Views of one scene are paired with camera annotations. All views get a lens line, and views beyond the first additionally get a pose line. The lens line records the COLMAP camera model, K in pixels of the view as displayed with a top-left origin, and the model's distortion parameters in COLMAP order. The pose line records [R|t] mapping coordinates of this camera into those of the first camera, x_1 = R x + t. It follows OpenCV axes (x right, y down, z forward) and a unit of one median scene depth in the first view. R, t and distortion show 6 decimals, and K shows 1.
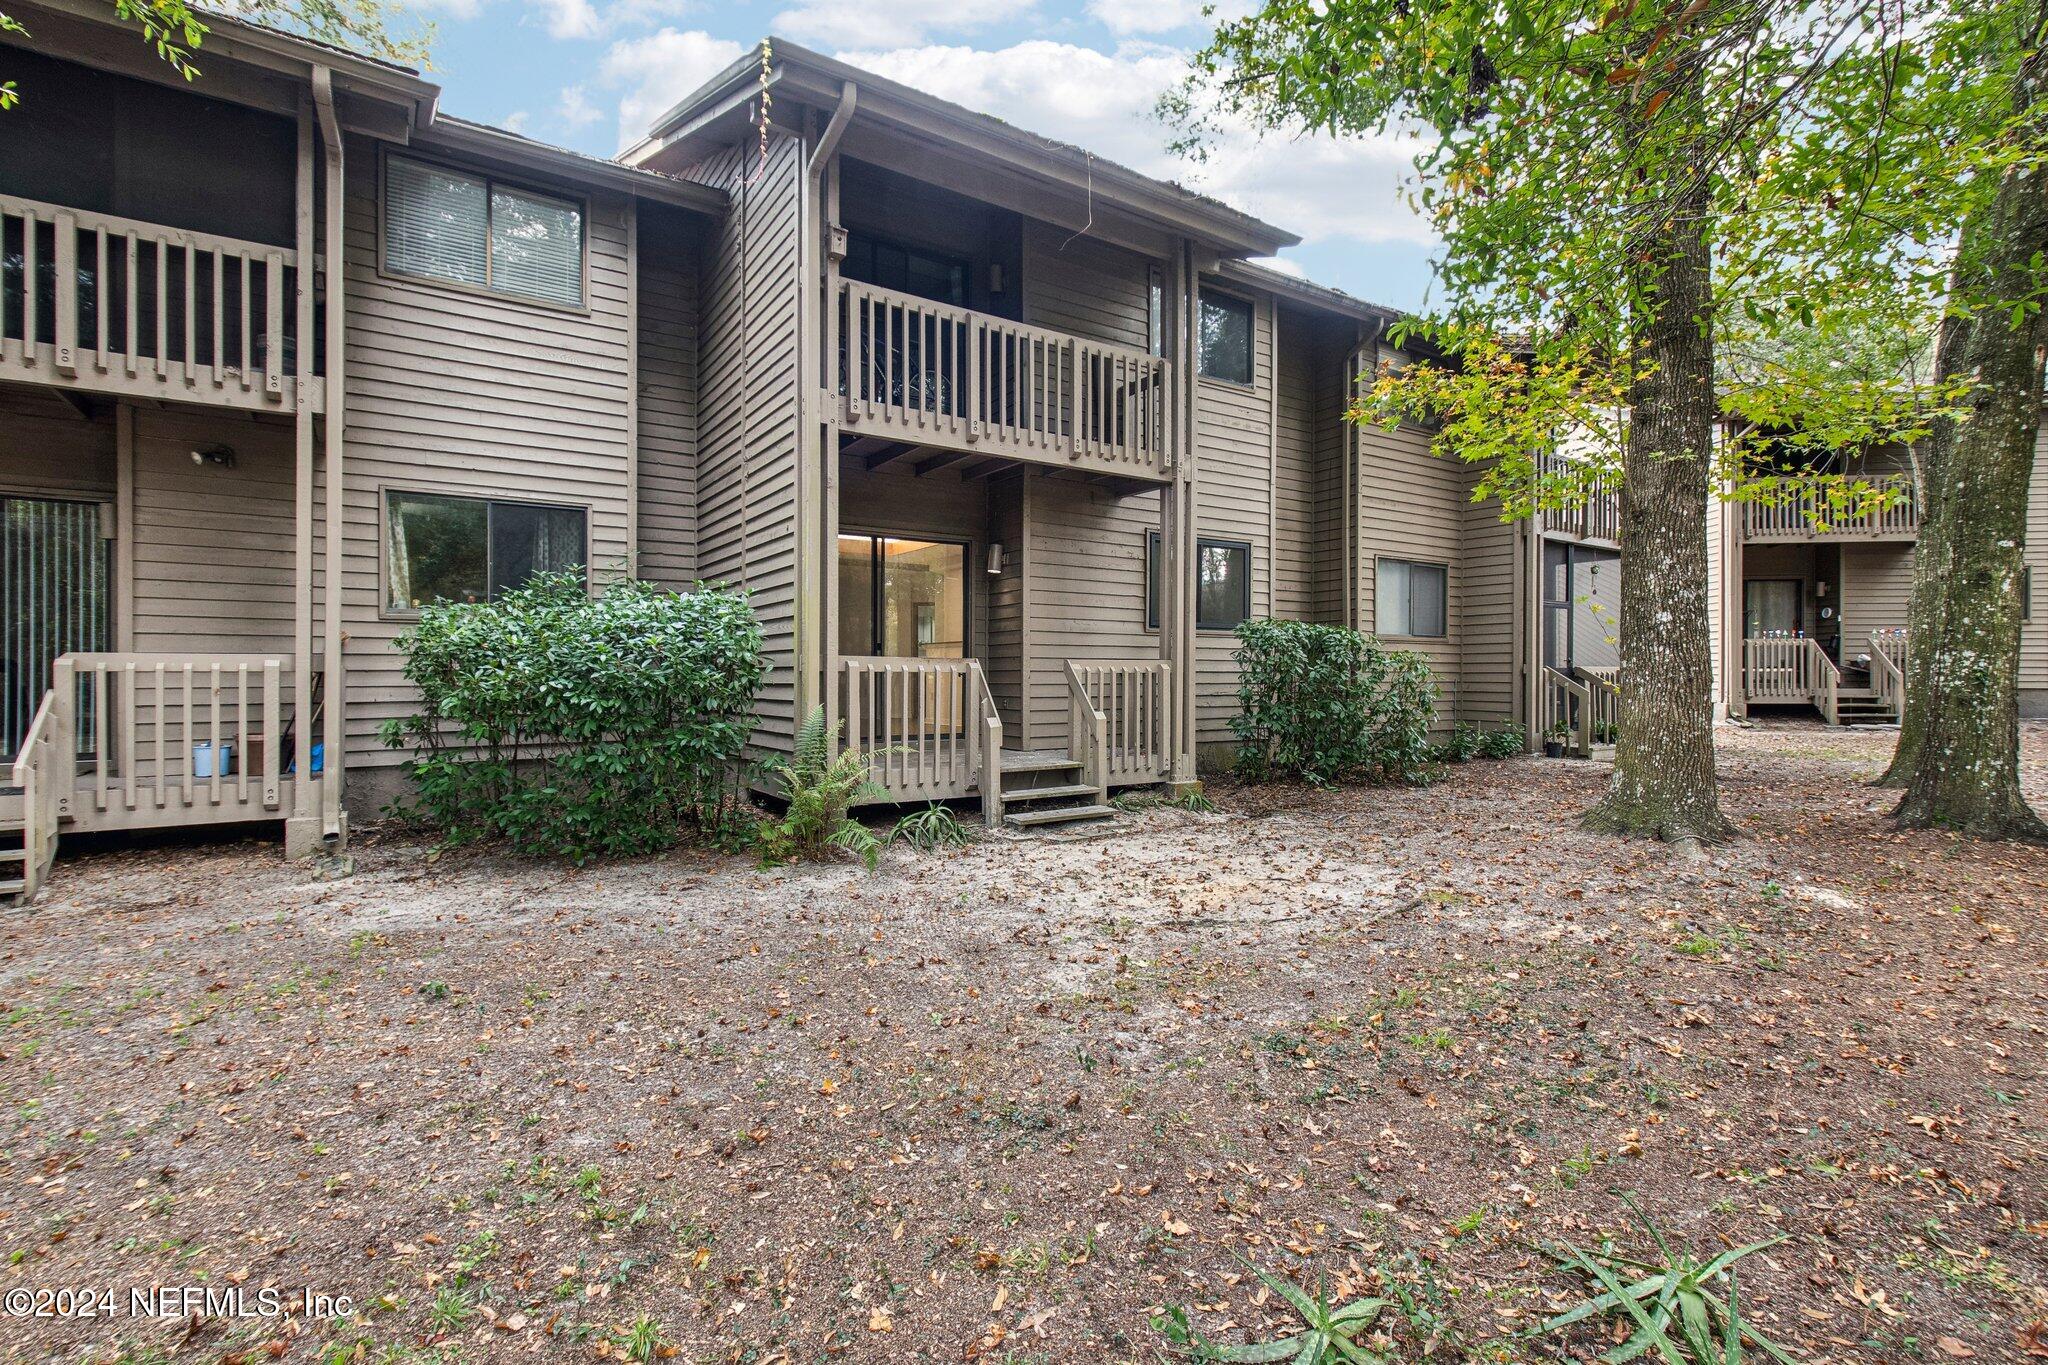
lens RADIAL K [[947.0, 0, 1009.0], [0, 947.0, 679.1], [0, 0, 1]] dist [0.003686, -0.002859]
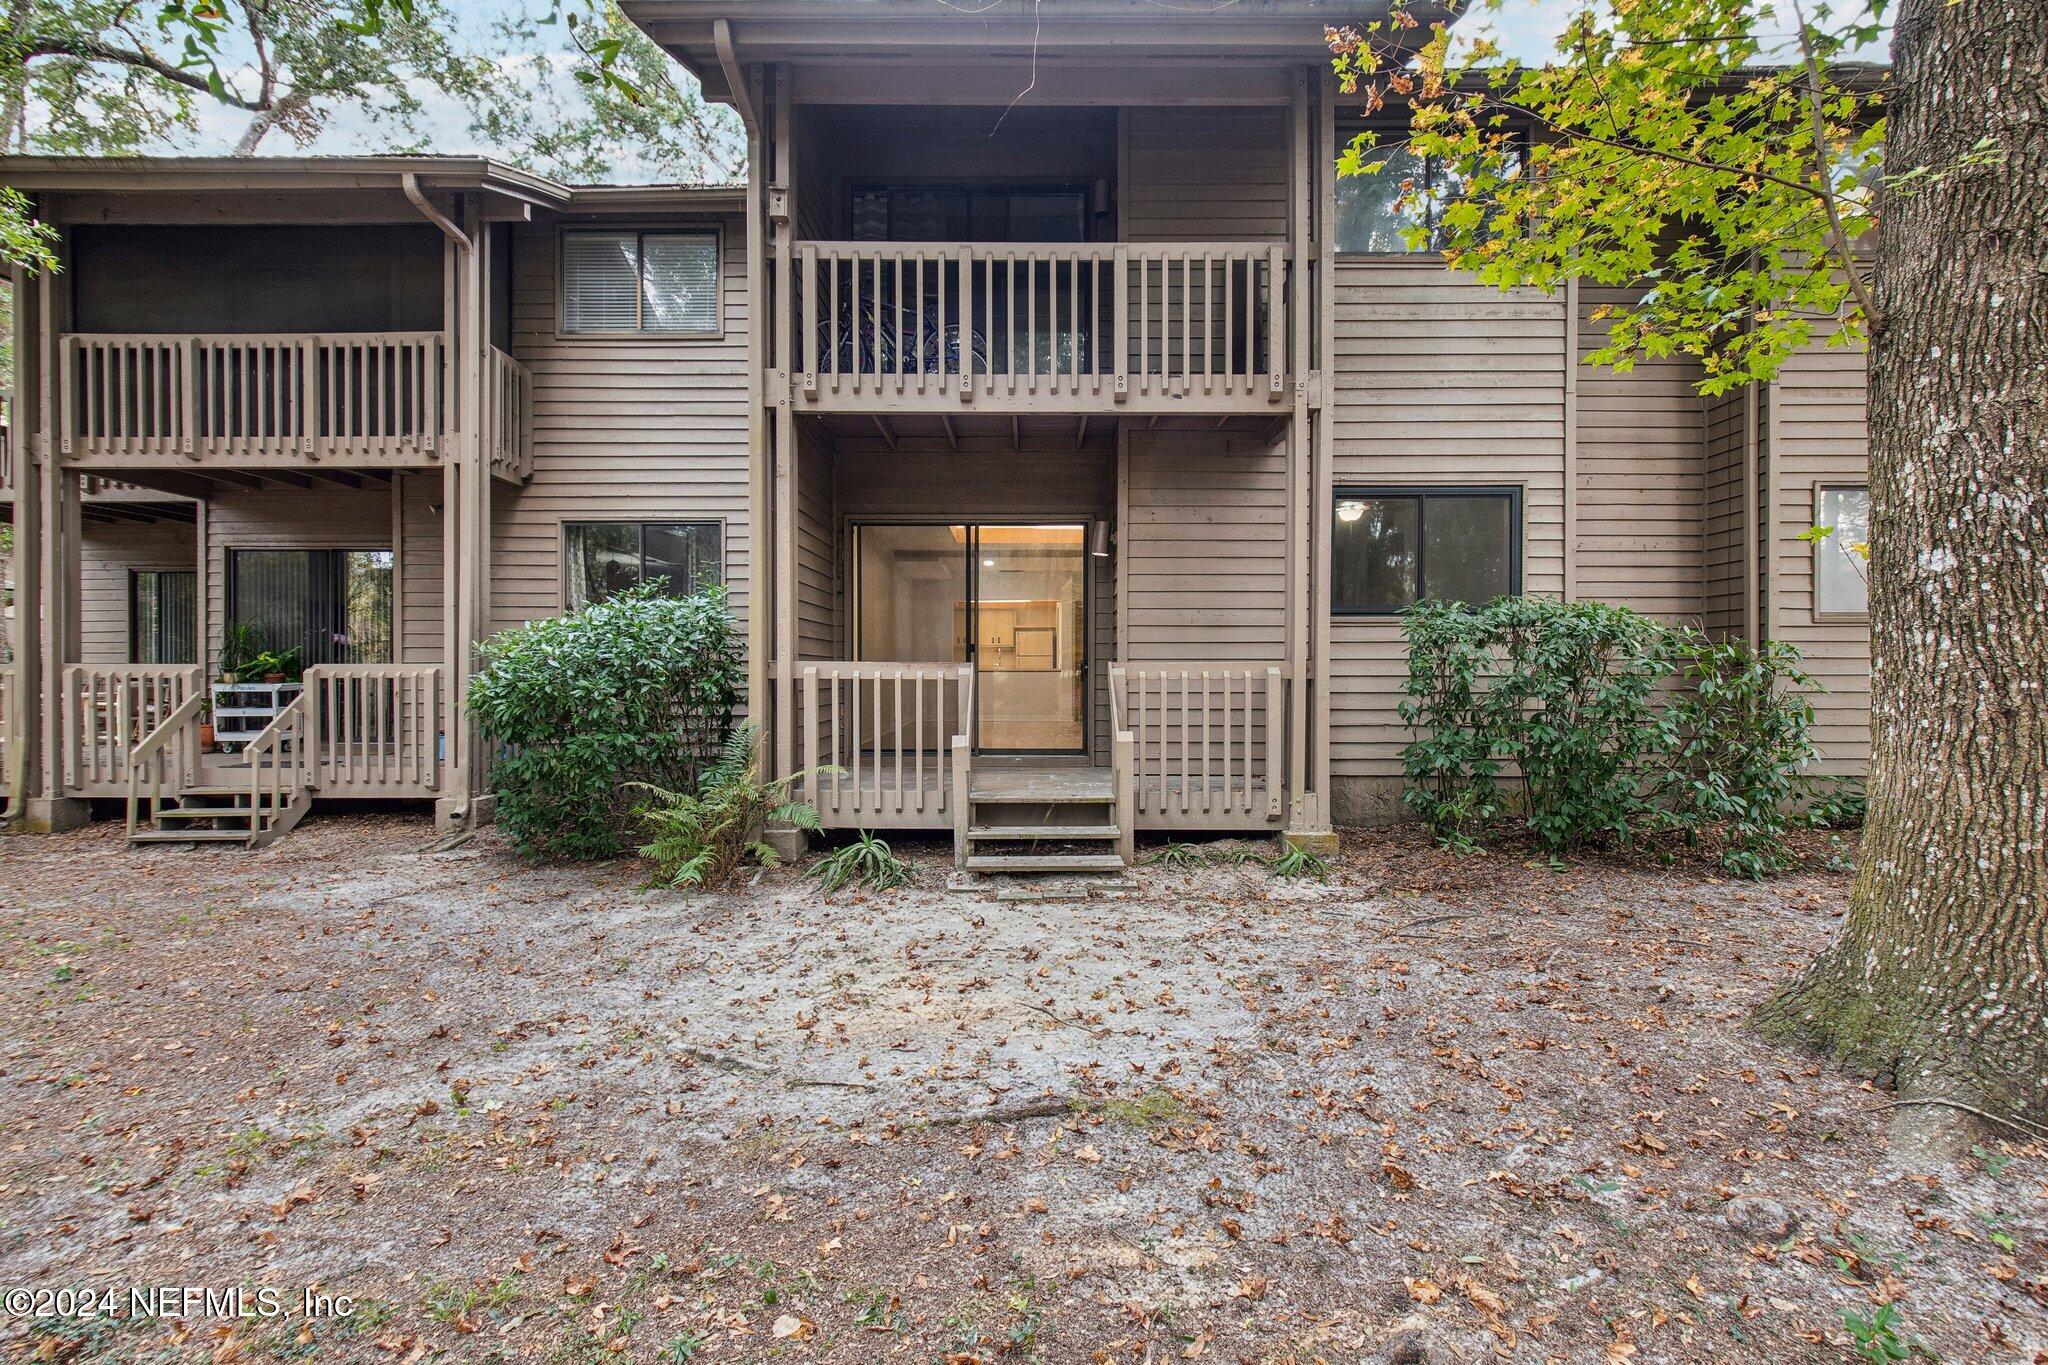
lens RADIAL K [[947.0, 0, 985.8], [0, 947.0, 677.0], [0, 0, 1]] dist [0.003686, -0.002859]
pose [[0.835969, 0.002288, -0.548772, 0.463152], [-0.001438, 0.999997, 0.001979, -0.011736], [0.548775, -0.000866, 0.835970, 0.340989]]
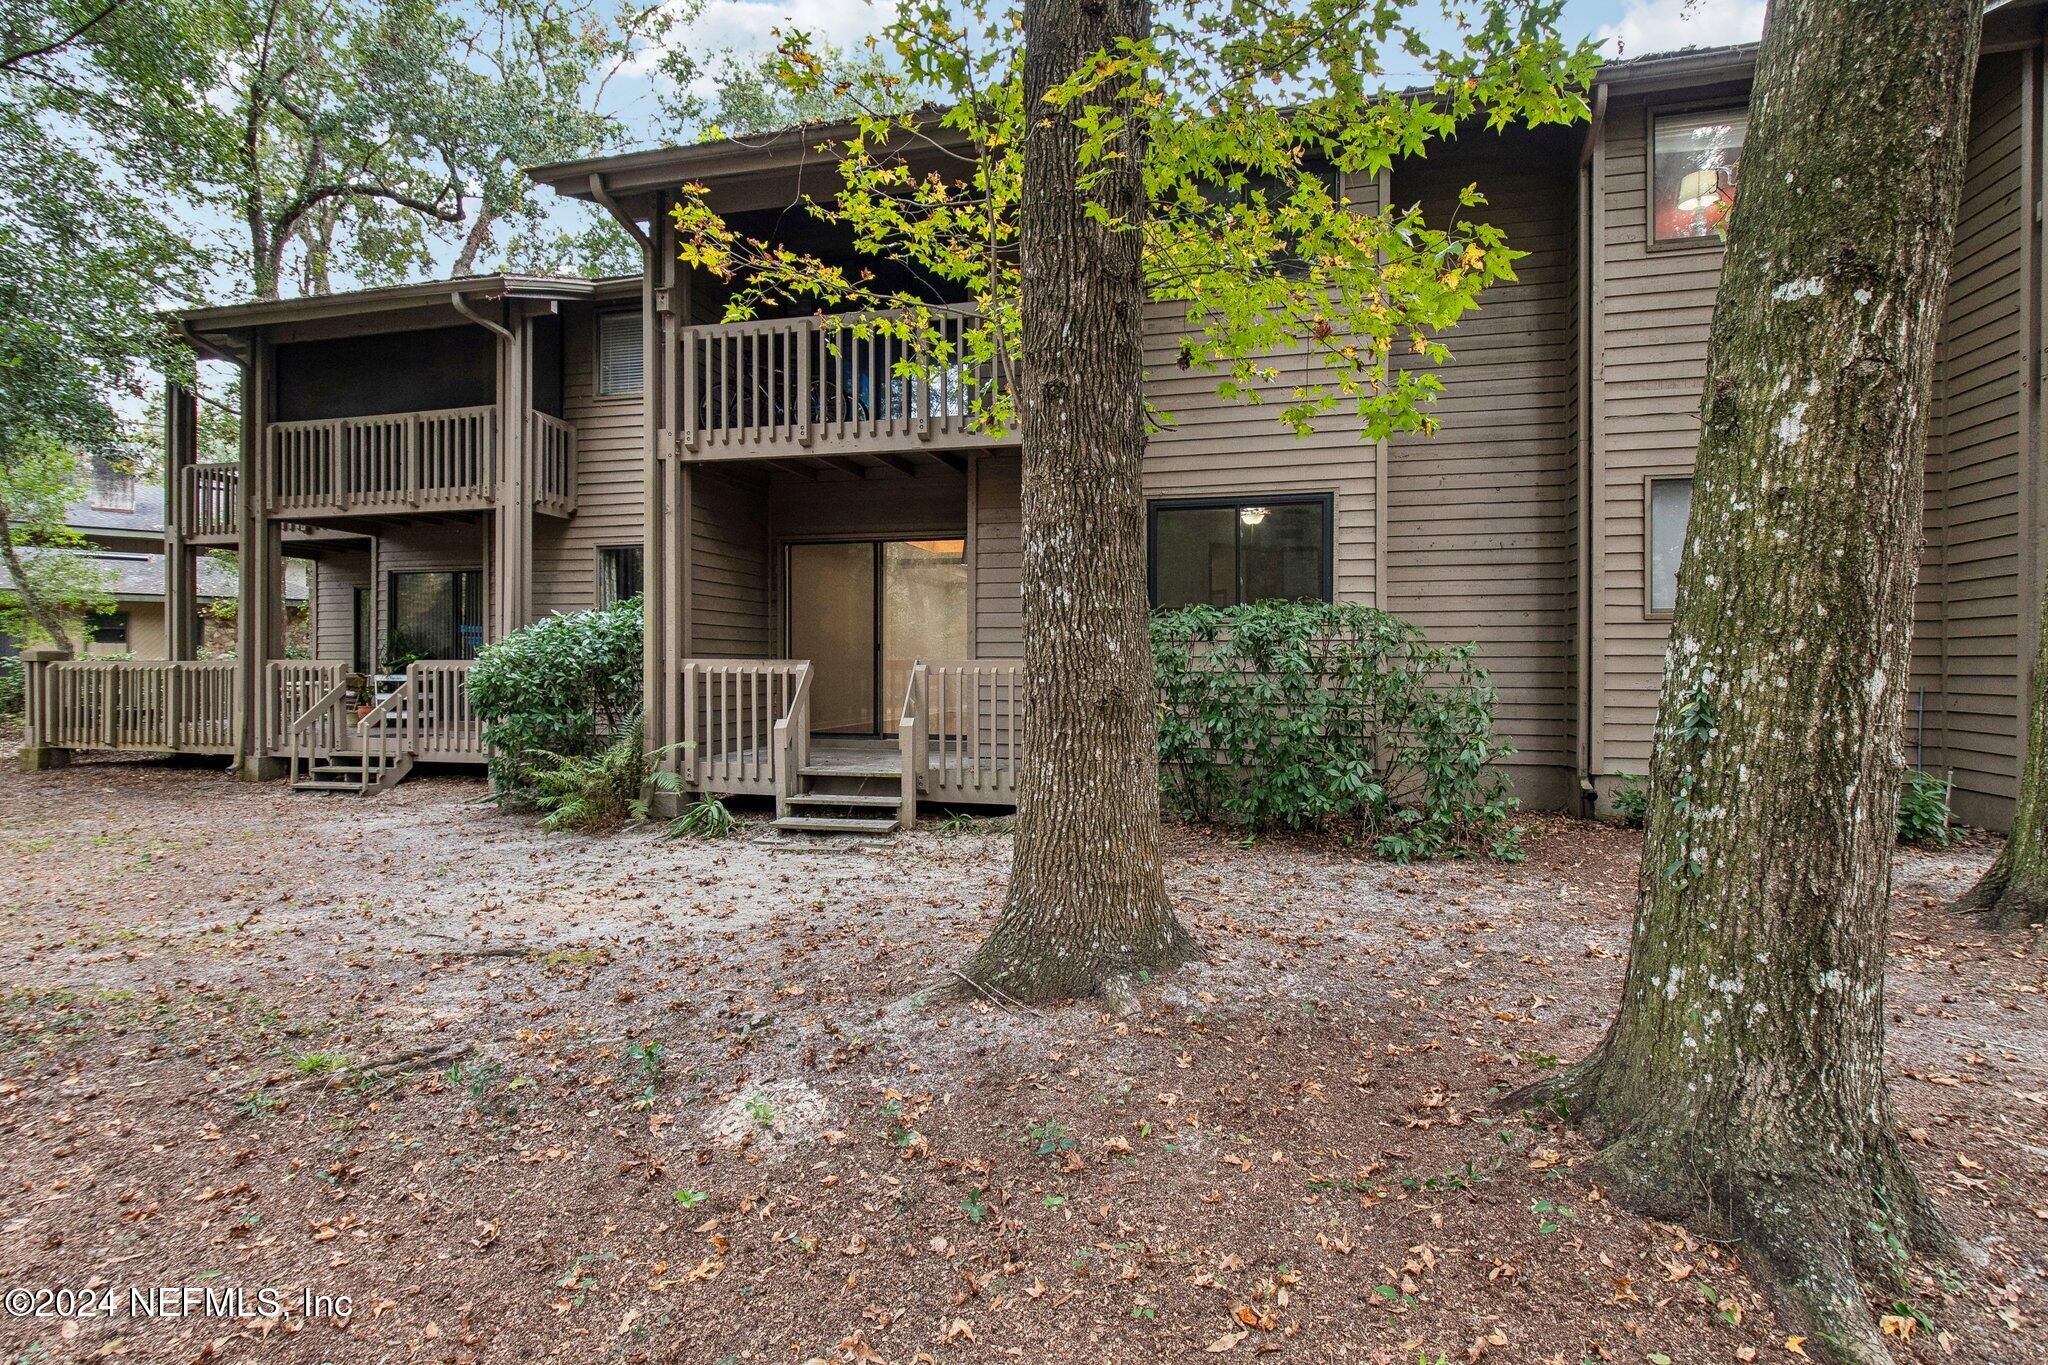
lens RADIAL K [[947.0, 0, 977.4], [0, 947.0, 668.5], [0, 0, 1]] dist [0.003686, -0.002859]
pose [[0.680241, 0.002514, -0.732984, 0.890530], [-0.004229, 0.999991, -0.000494, -0.014259], [0.732976, 0.003436, 0.680245, 0.480460]]
